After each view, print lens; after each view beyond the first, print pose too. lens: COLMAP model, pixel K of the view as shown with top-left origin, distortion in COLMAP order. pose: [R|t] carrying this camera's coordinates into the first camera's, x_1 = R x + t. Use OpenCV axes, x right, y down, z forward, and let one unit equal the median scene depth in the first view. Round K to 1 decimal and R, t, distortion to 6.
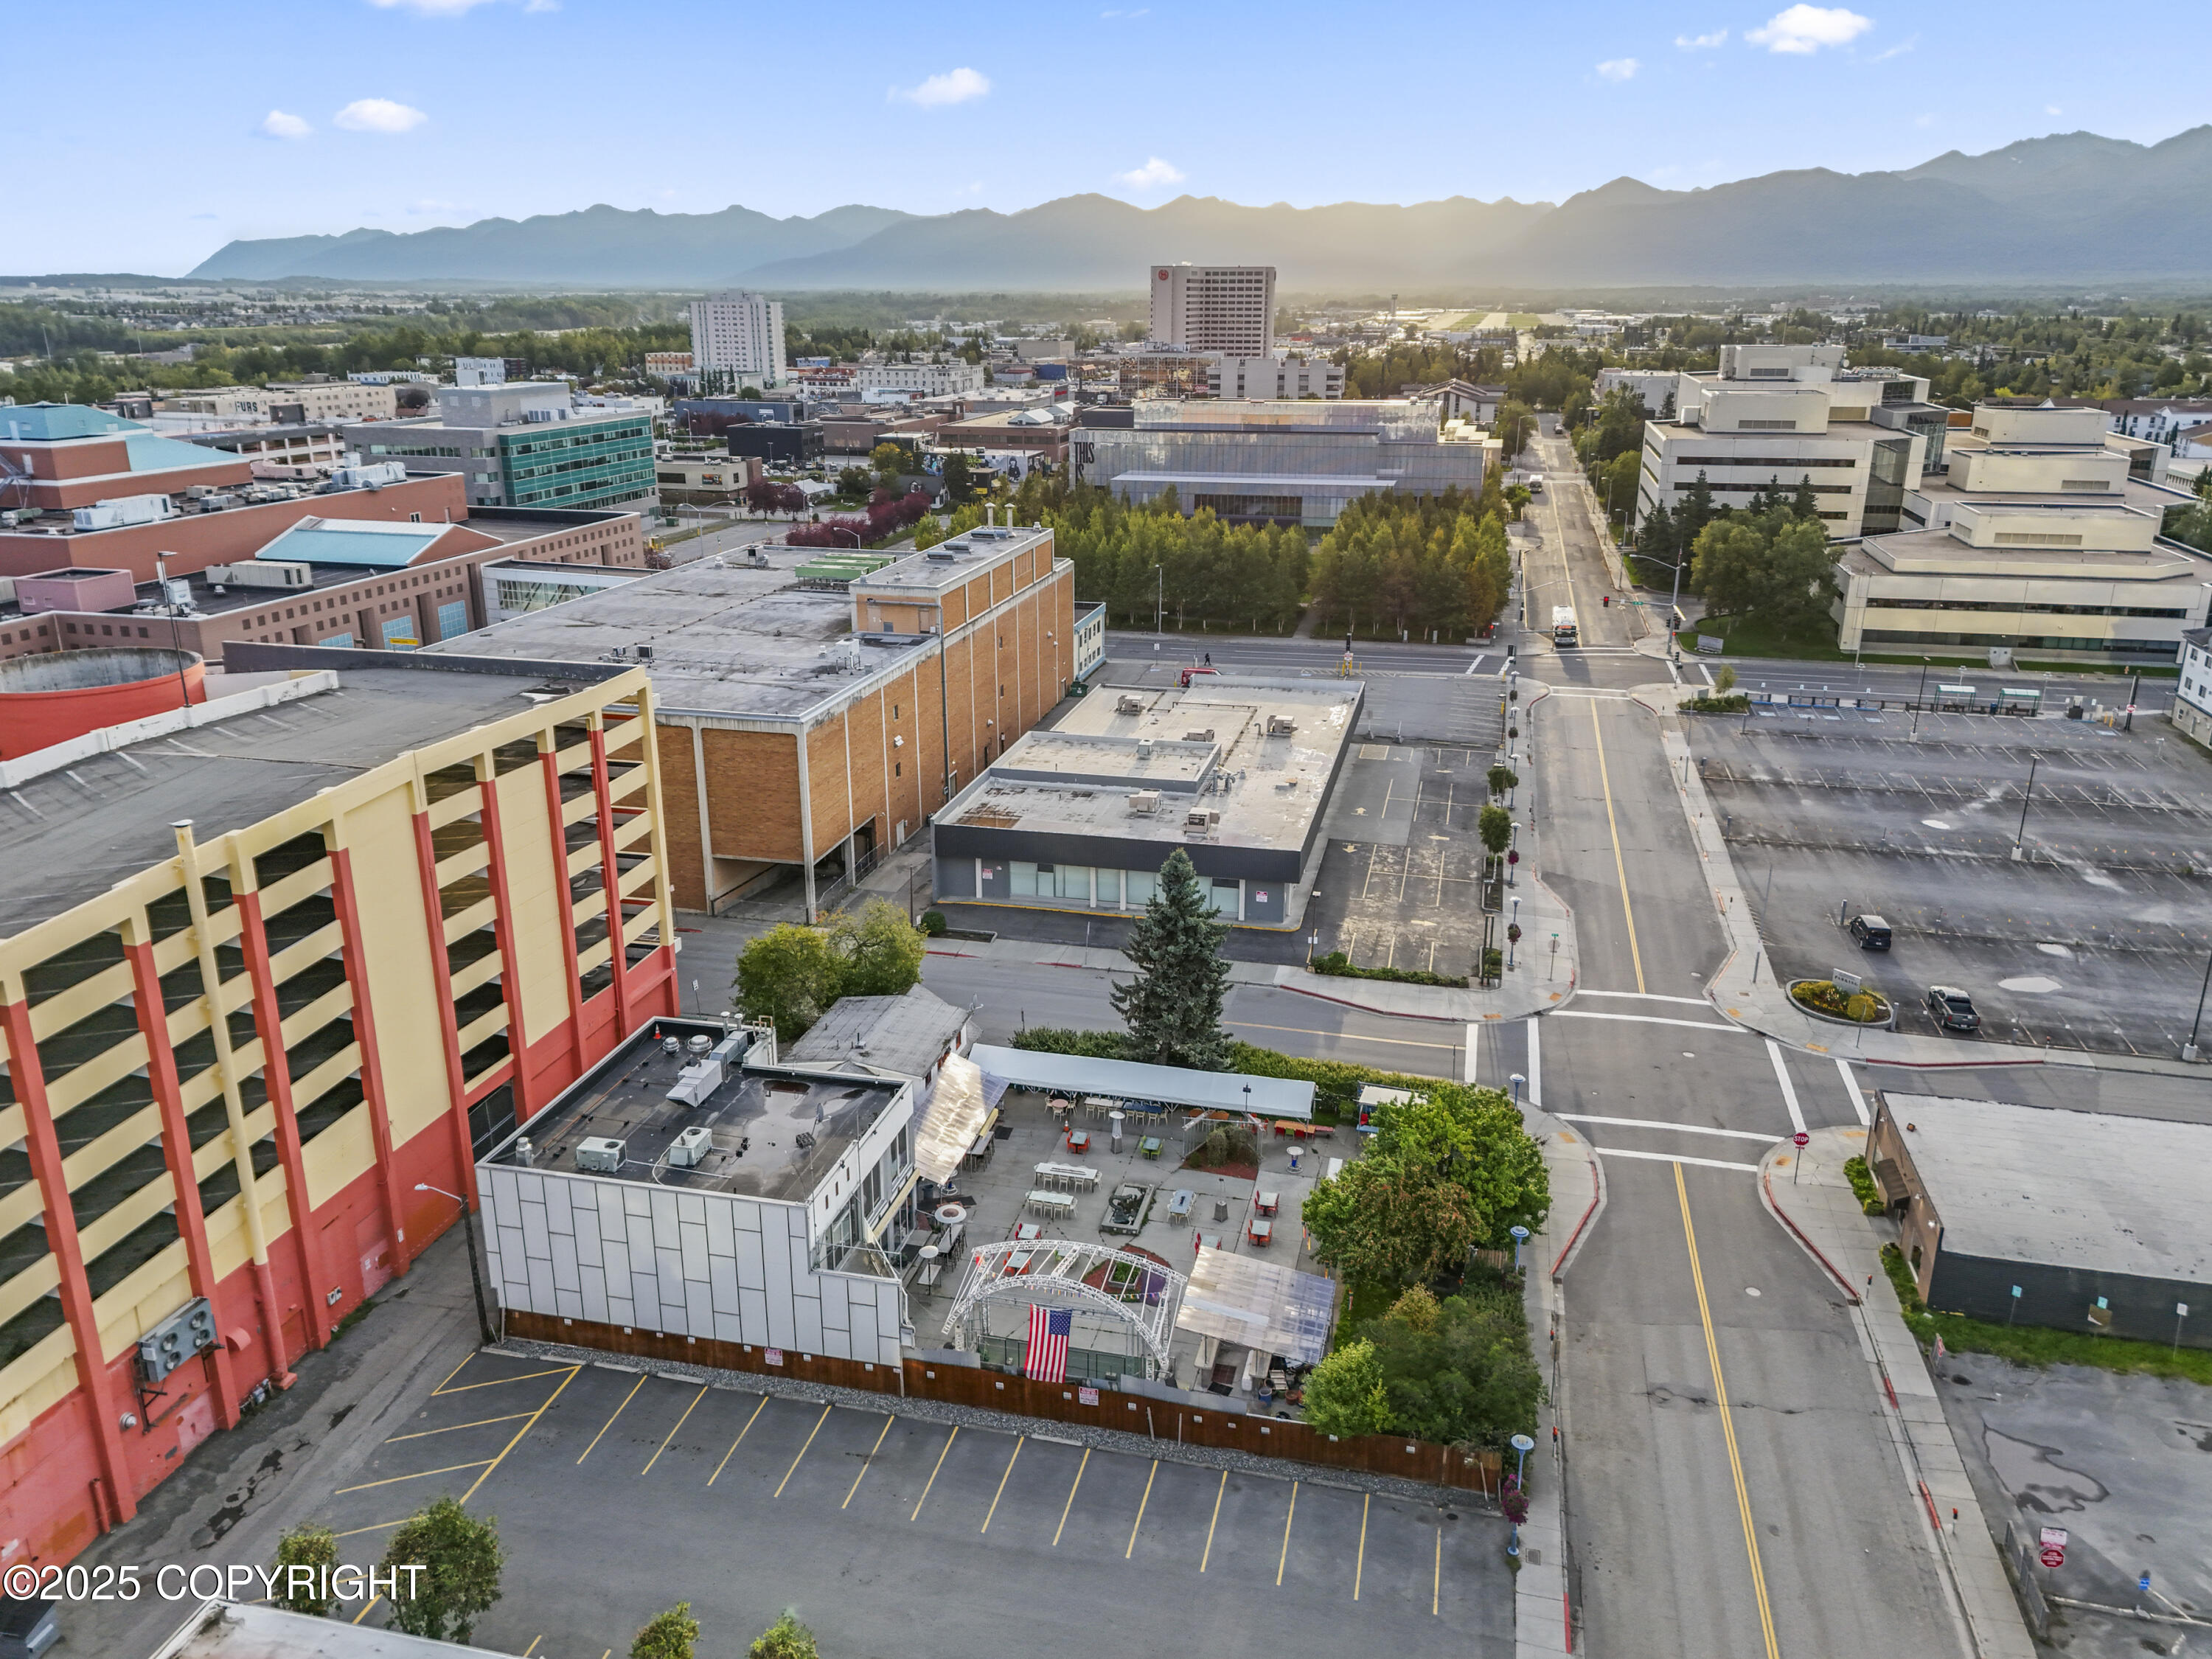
lens RADIAL K [[1603.1, 0, 1107.9], [0, 1603.1, 774.5], [0, 0, 1]] dist [0.067663, -0.059064]
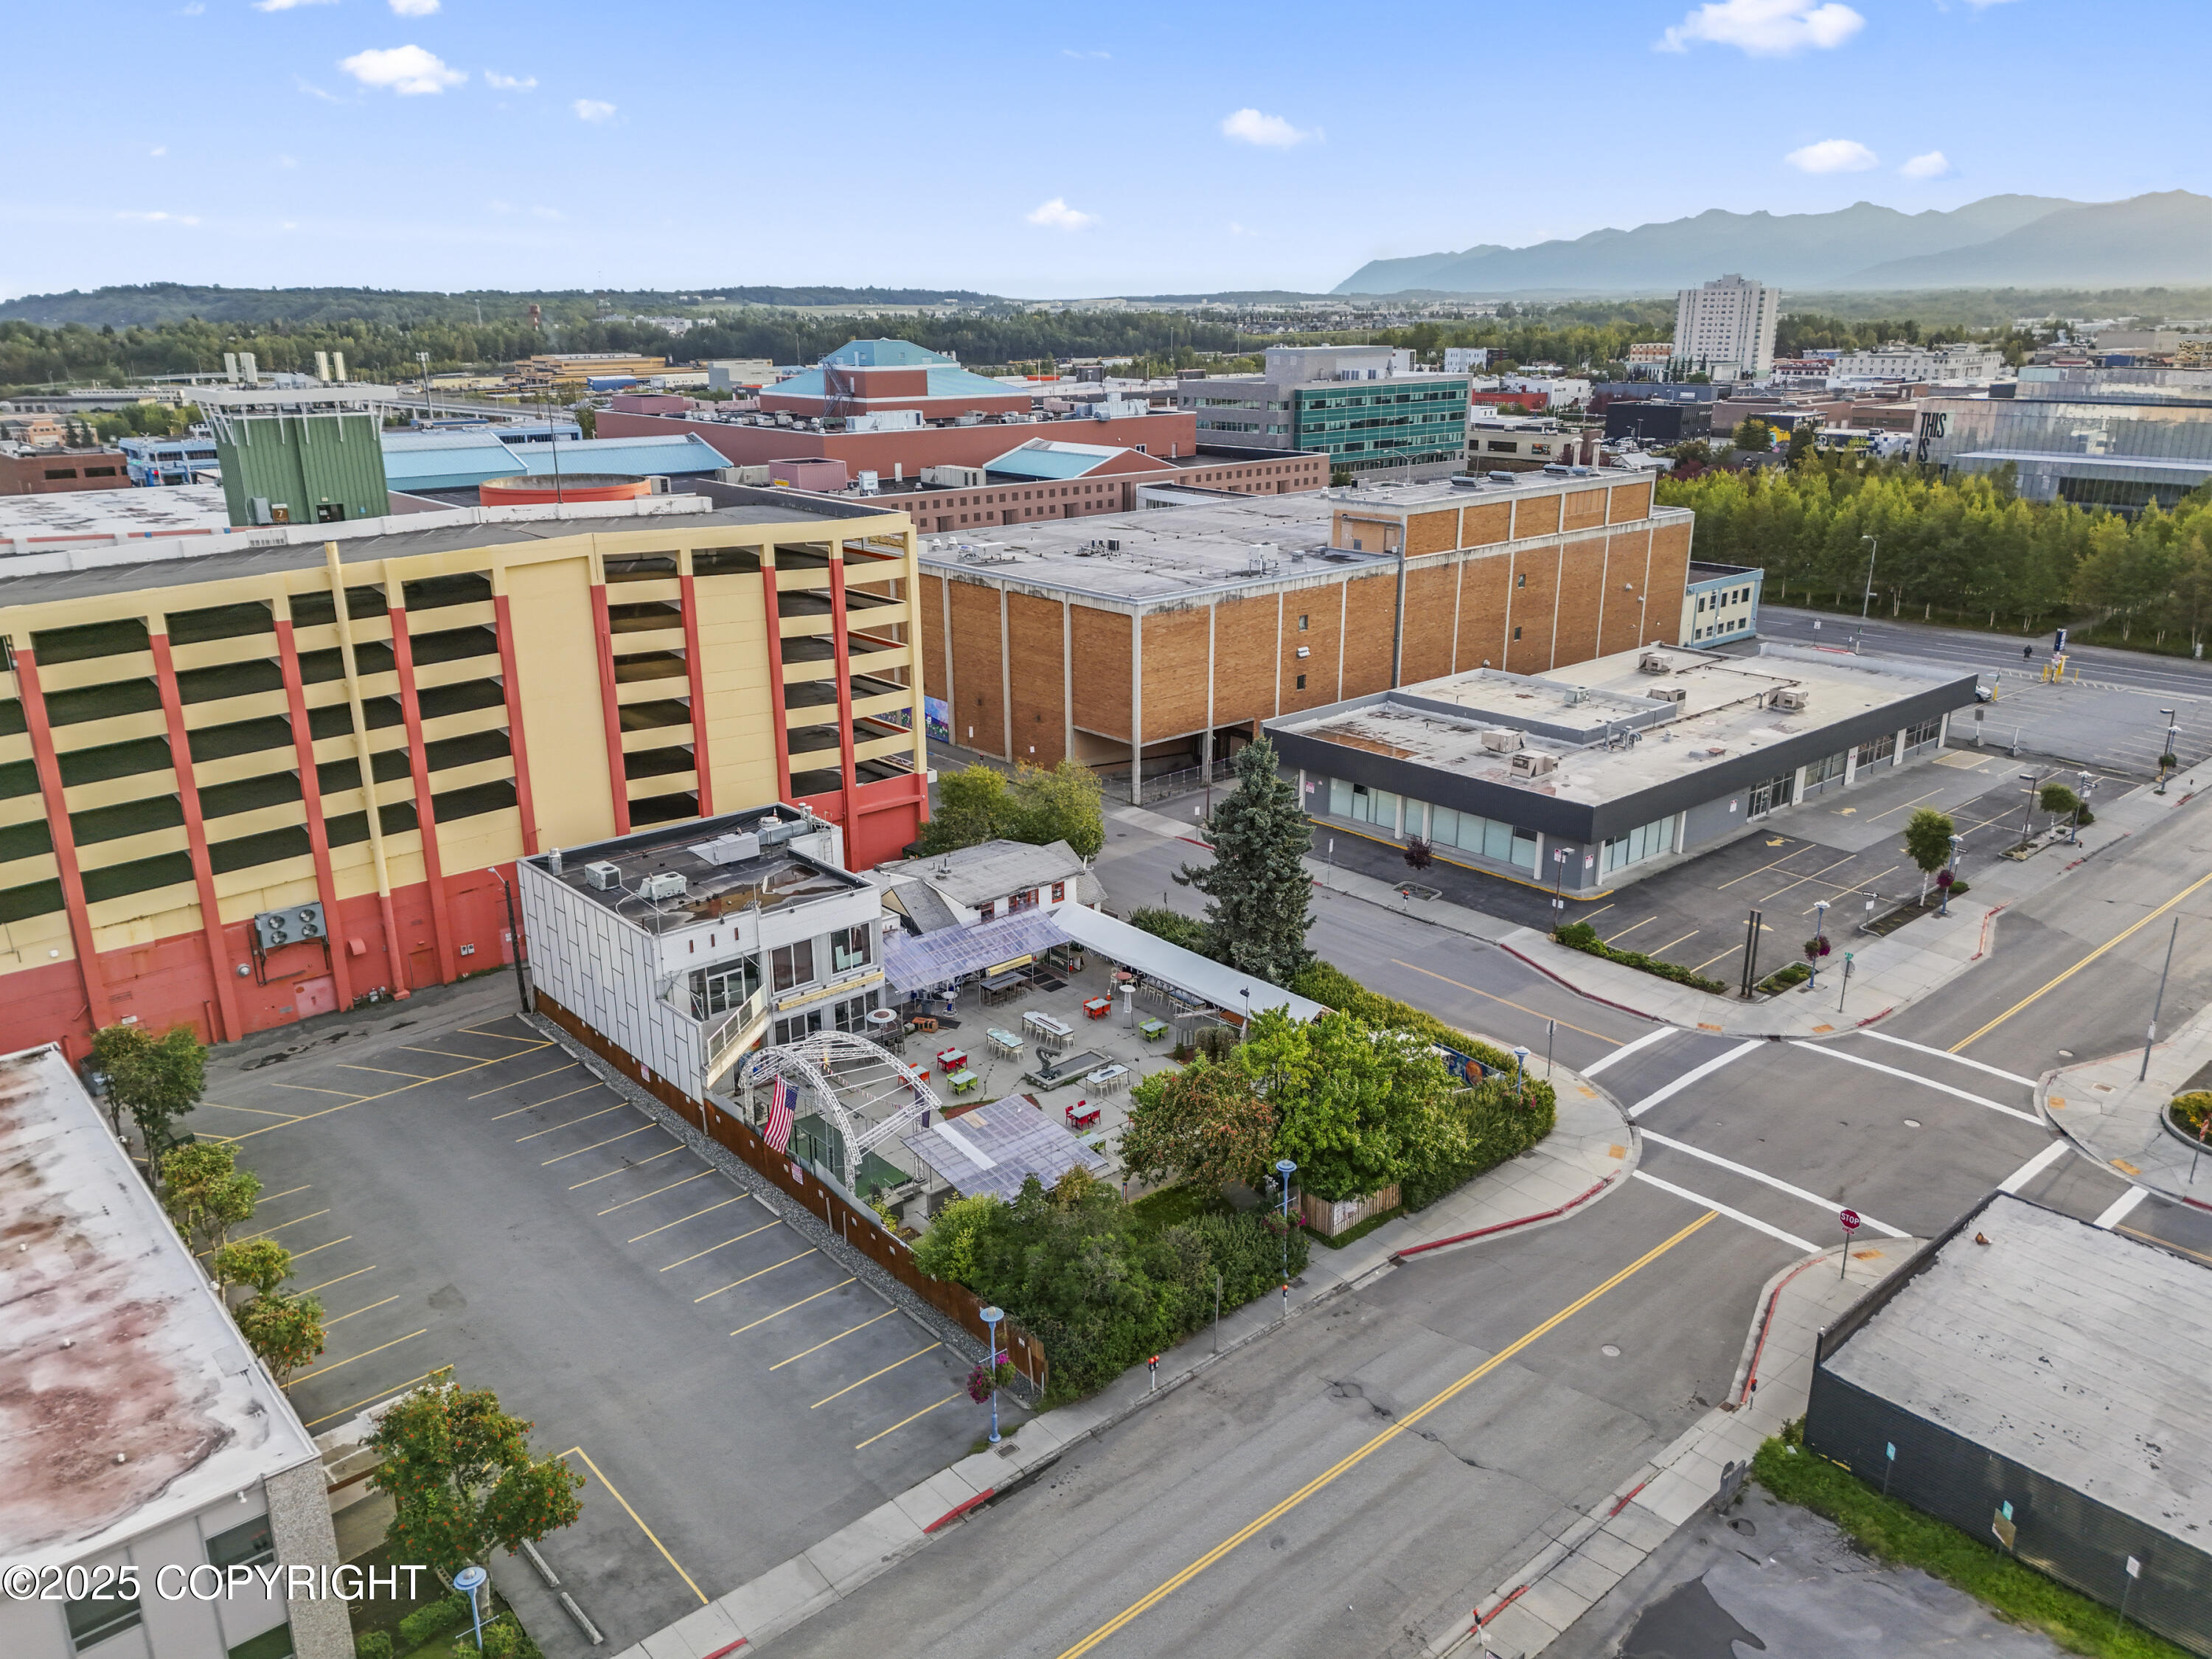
lens RADIAL K [[1585.1, 0, 1106.0], [0, 1585.1, 829.5], [0, 0, 1]] dist [0.071107, -0.061915]
pose [[0.818544, 0.172366, -0.547974, 0.411663], [-0.154421, 0.984833, 0.079112, 0.035446], [0.553299, 0.019862, 0.832746, 0.158660]]
